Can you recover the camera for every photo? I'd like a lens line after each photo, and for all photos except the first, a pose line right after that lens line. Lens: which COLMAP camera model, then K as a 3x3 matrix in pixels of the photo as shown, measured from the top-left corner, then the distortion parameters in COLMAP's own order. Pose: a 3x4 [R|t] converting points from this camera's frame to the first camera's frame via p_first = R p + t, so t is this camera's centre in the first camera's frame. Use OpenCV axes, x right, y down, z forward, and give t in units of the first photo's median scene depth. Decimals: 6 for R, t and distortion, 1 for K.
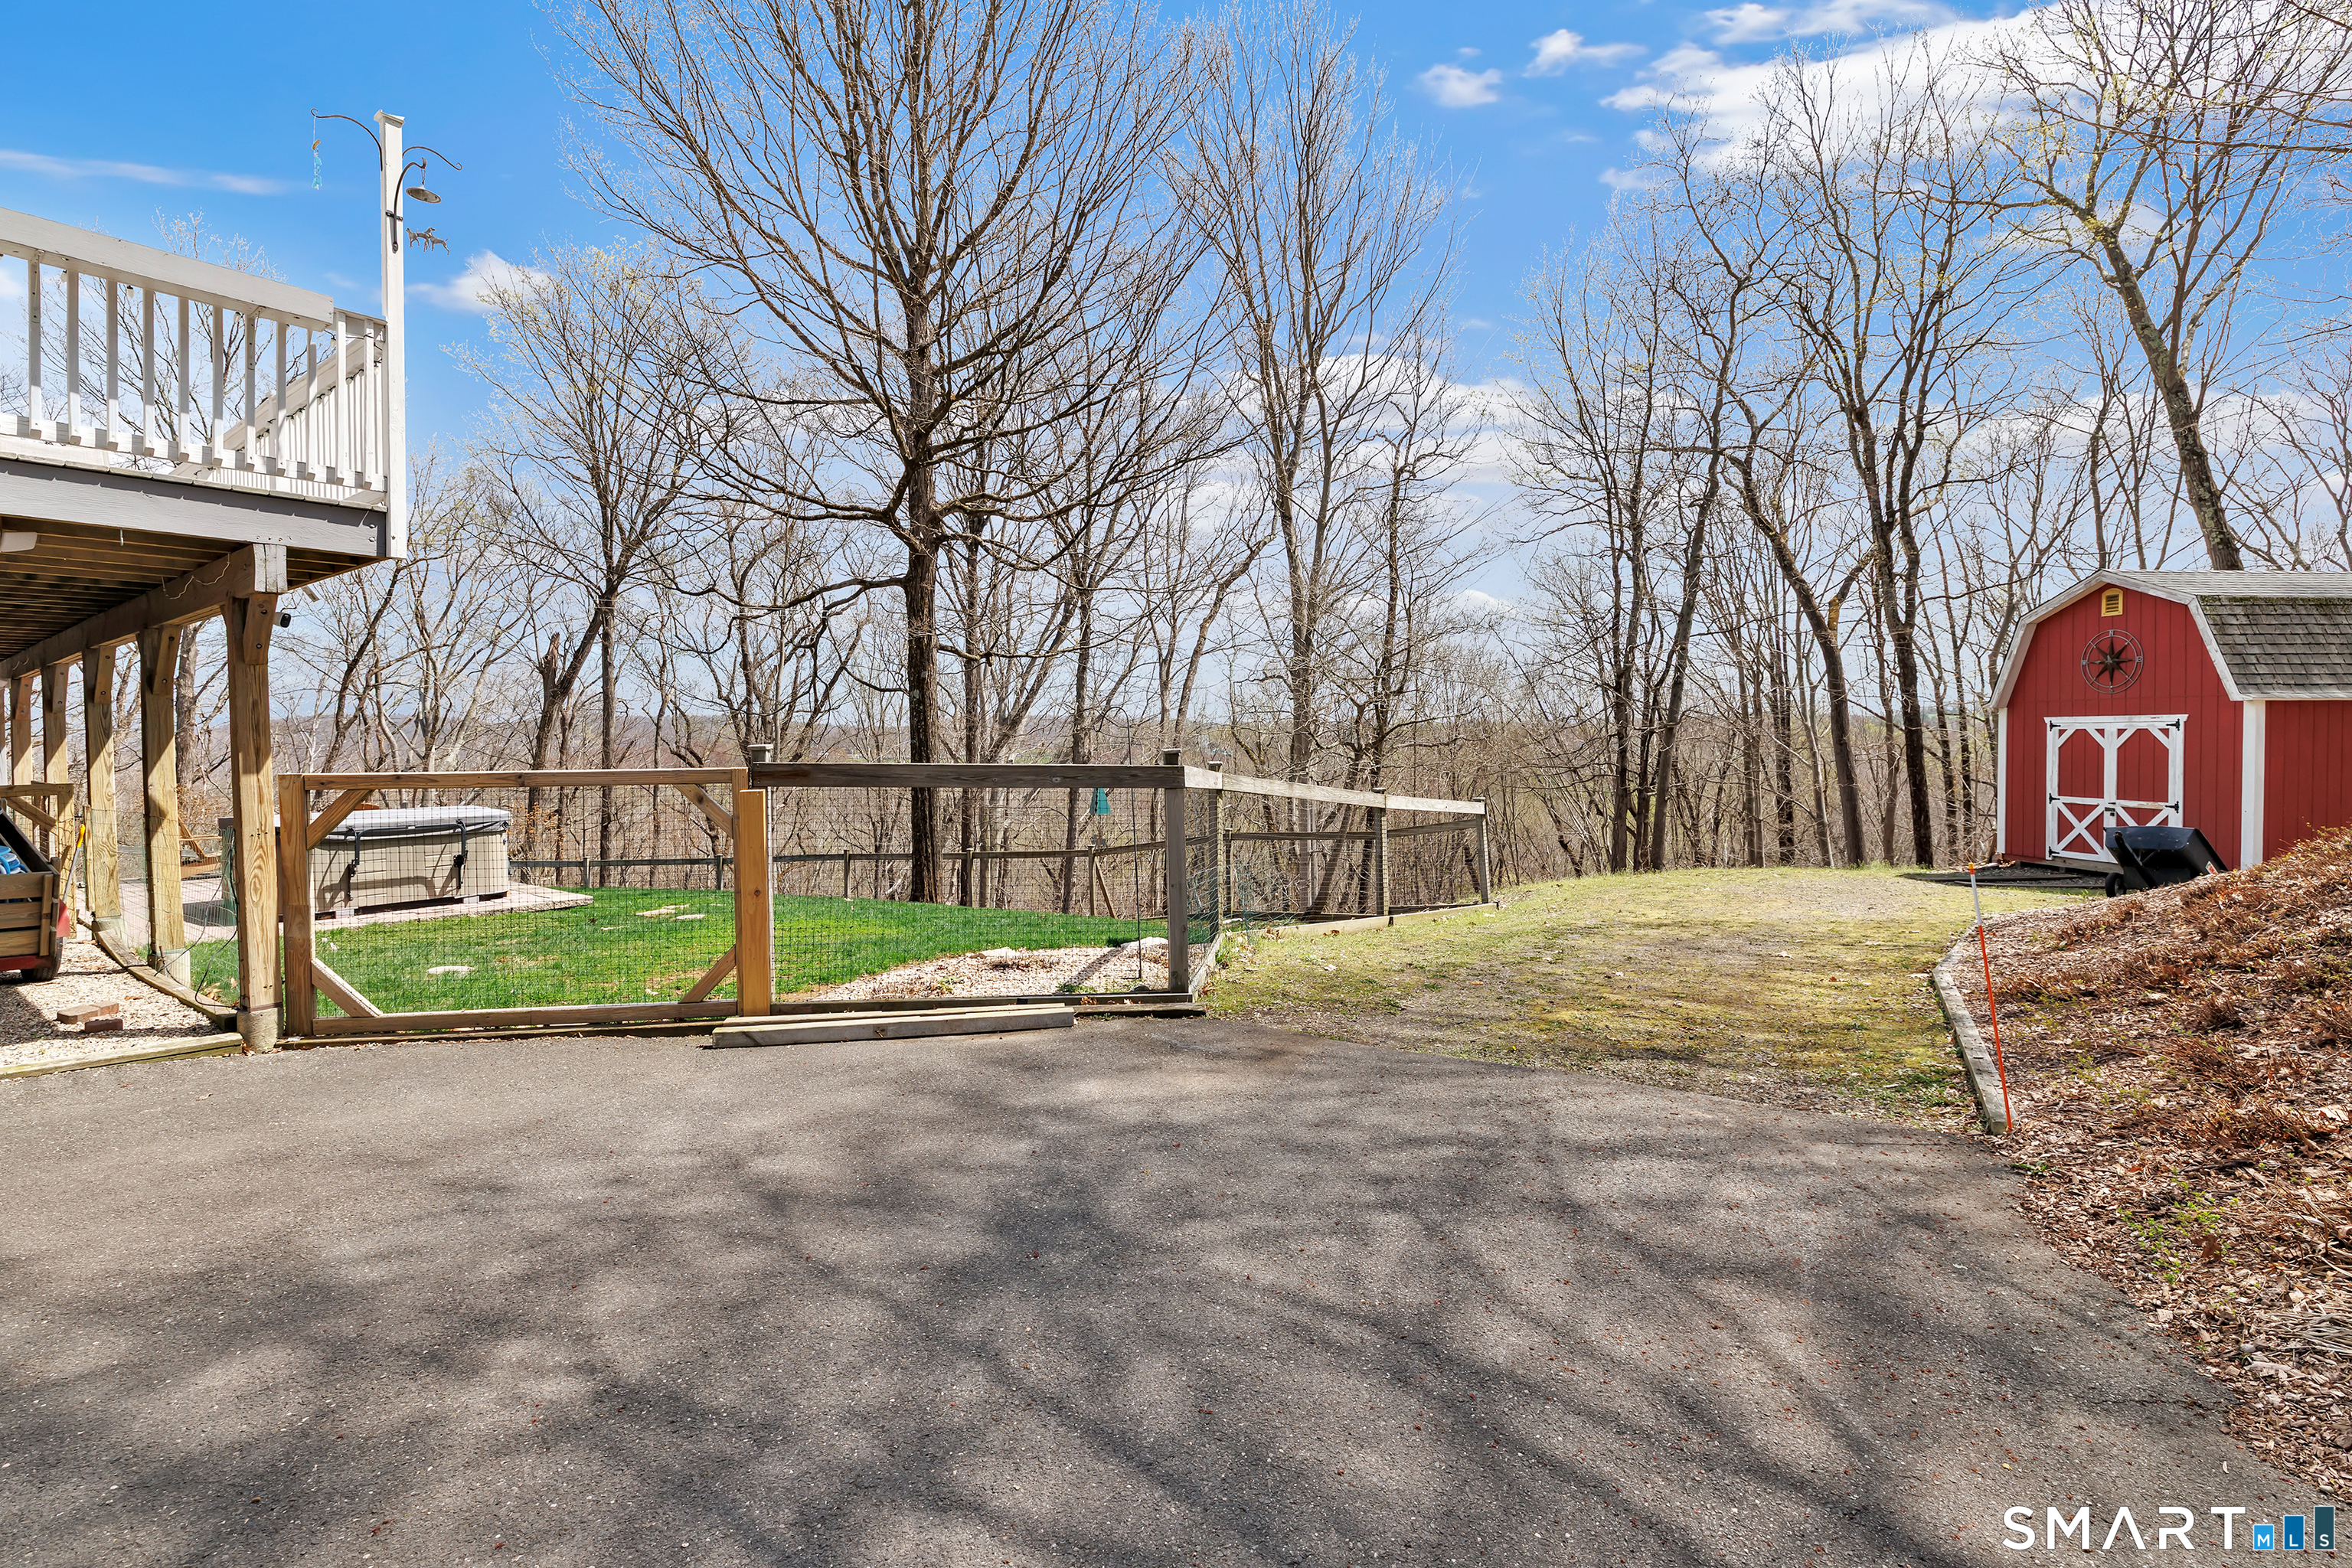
lens RADIAL K [[1043.7, 0, 1170.9], [0, 1043.7, 740.8], [0, 0, 1]] dist [0.001041, 0.000156]
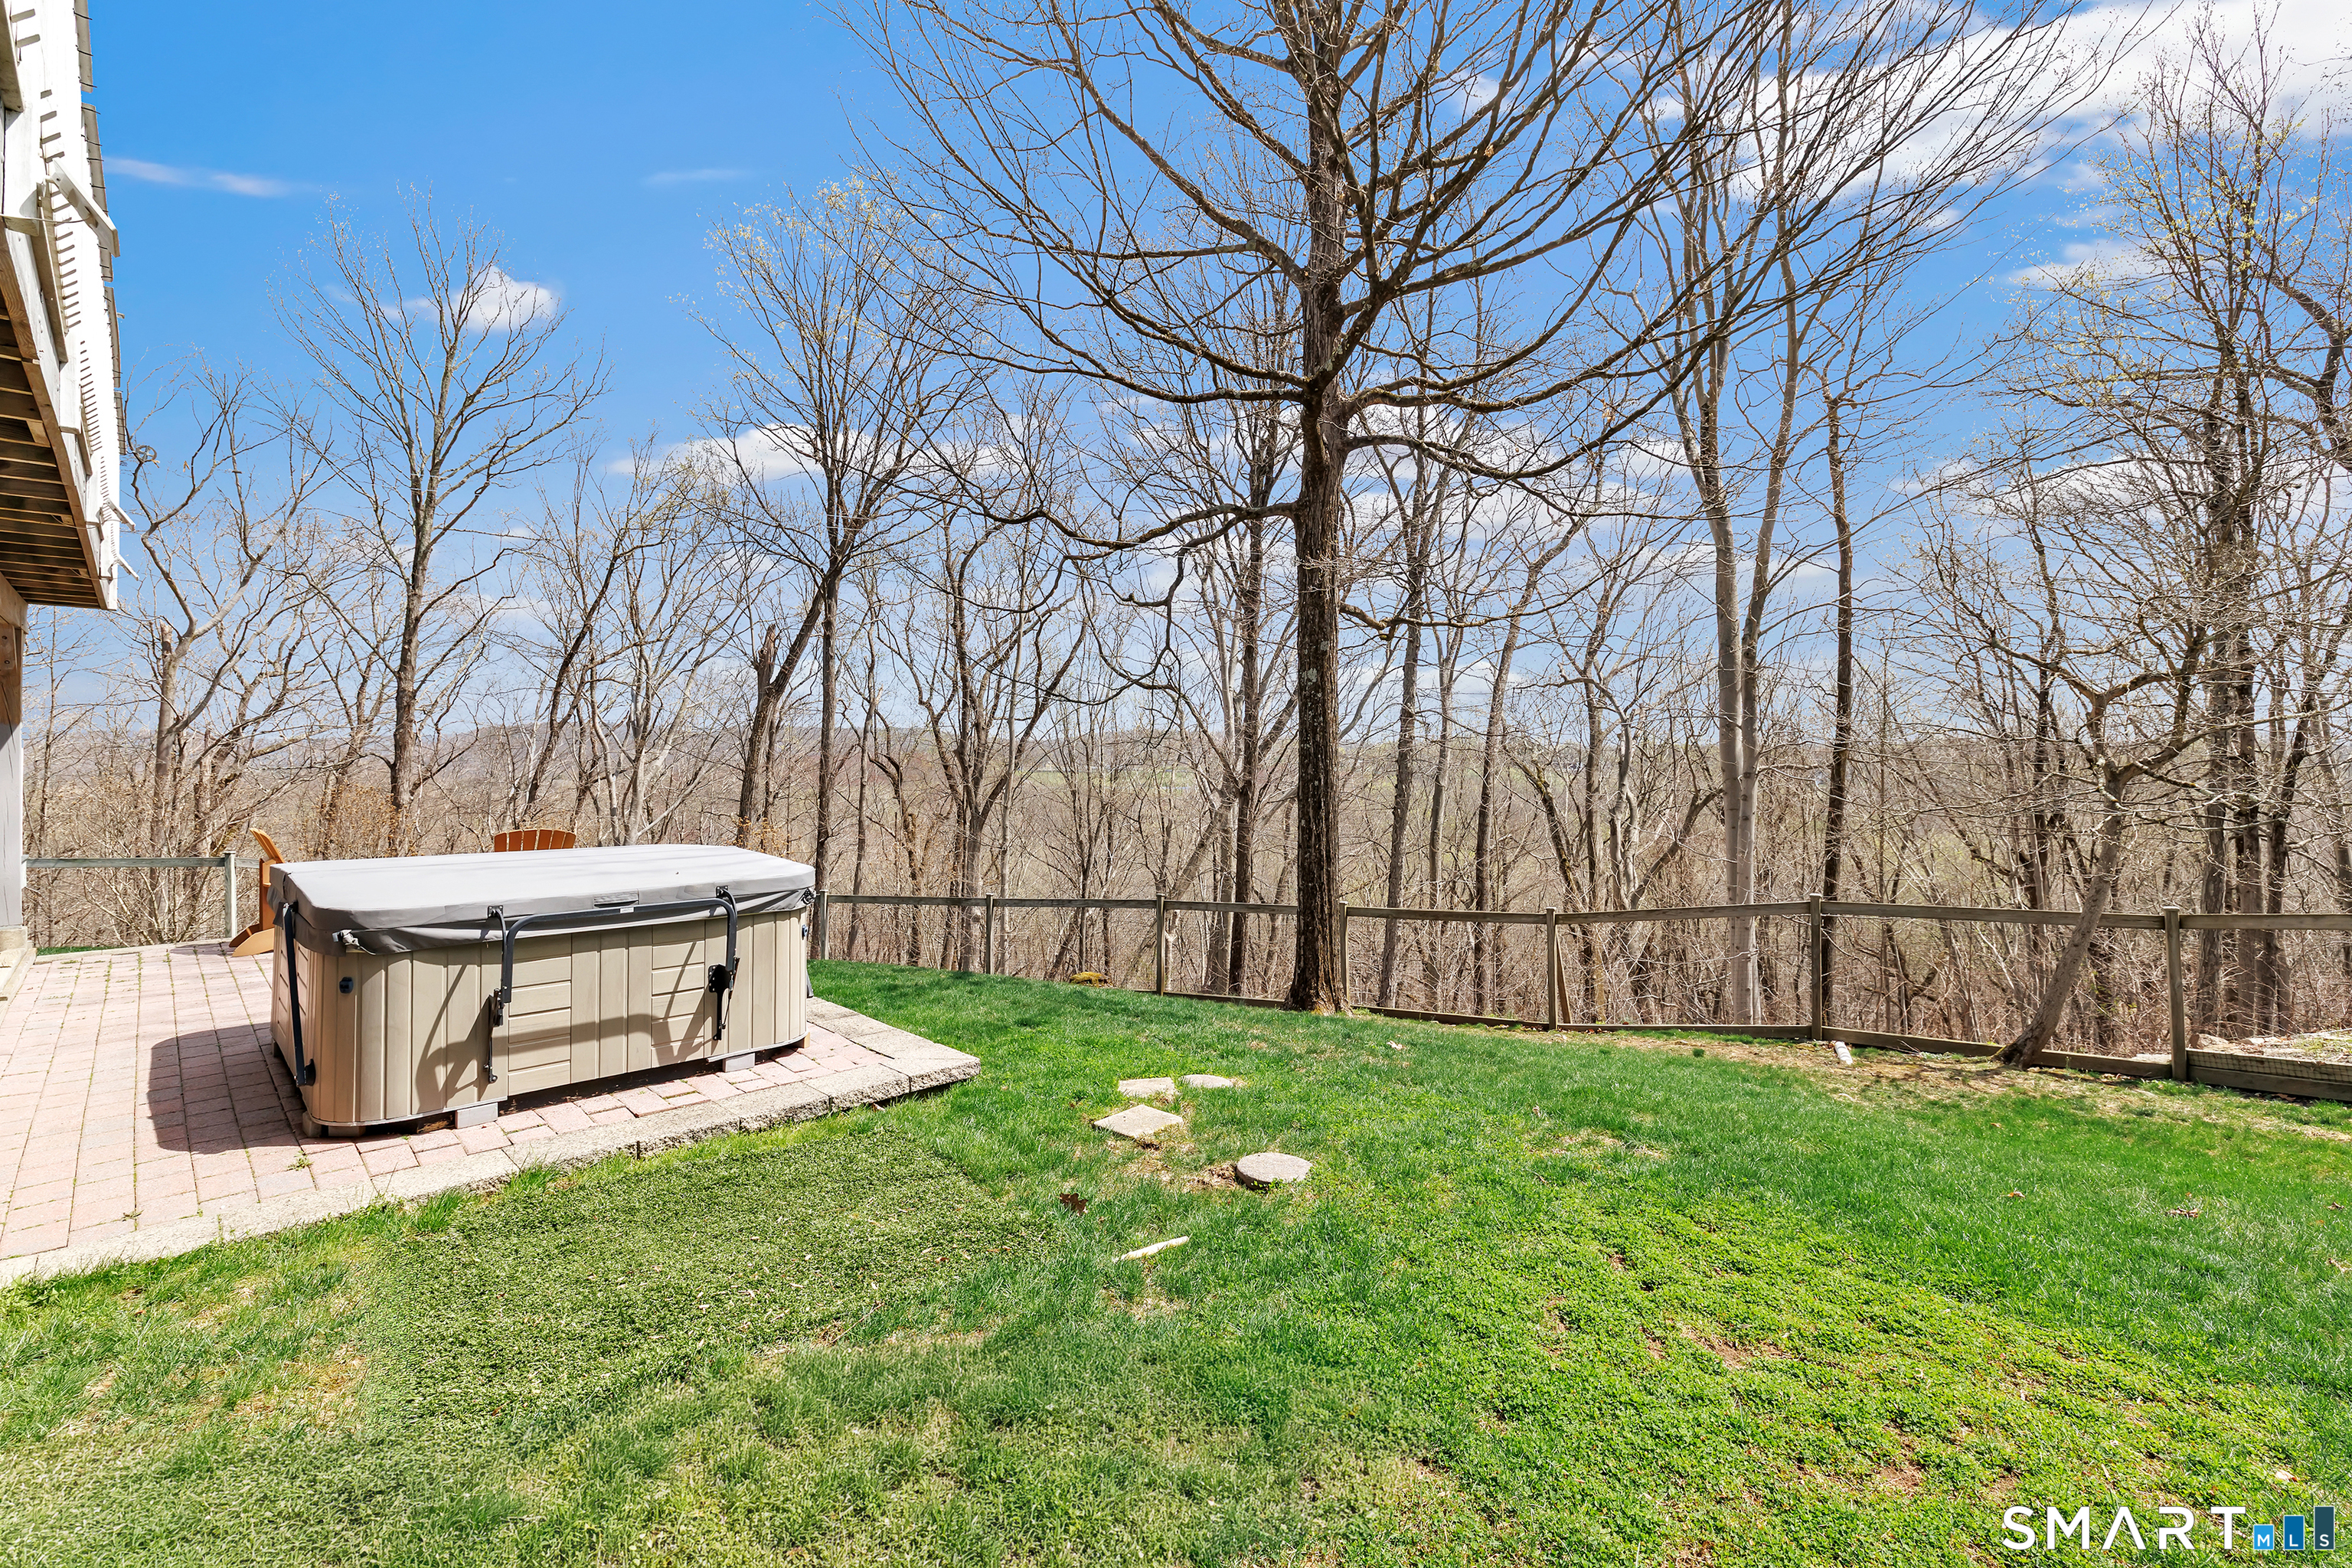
lens RADIAL K [[1061.9, 0, 1162.5], [0, 1061.9, 736.8], [0, 0, 1]] dist [0.000363, 0.000119]
pose [[0.987385, 0.014001, -0.157719, -0.121154], [-0.017040, 0.999694, -0.017934, 0.004475], [0.157420, 0.020396, 0.987321, 0.165143]]
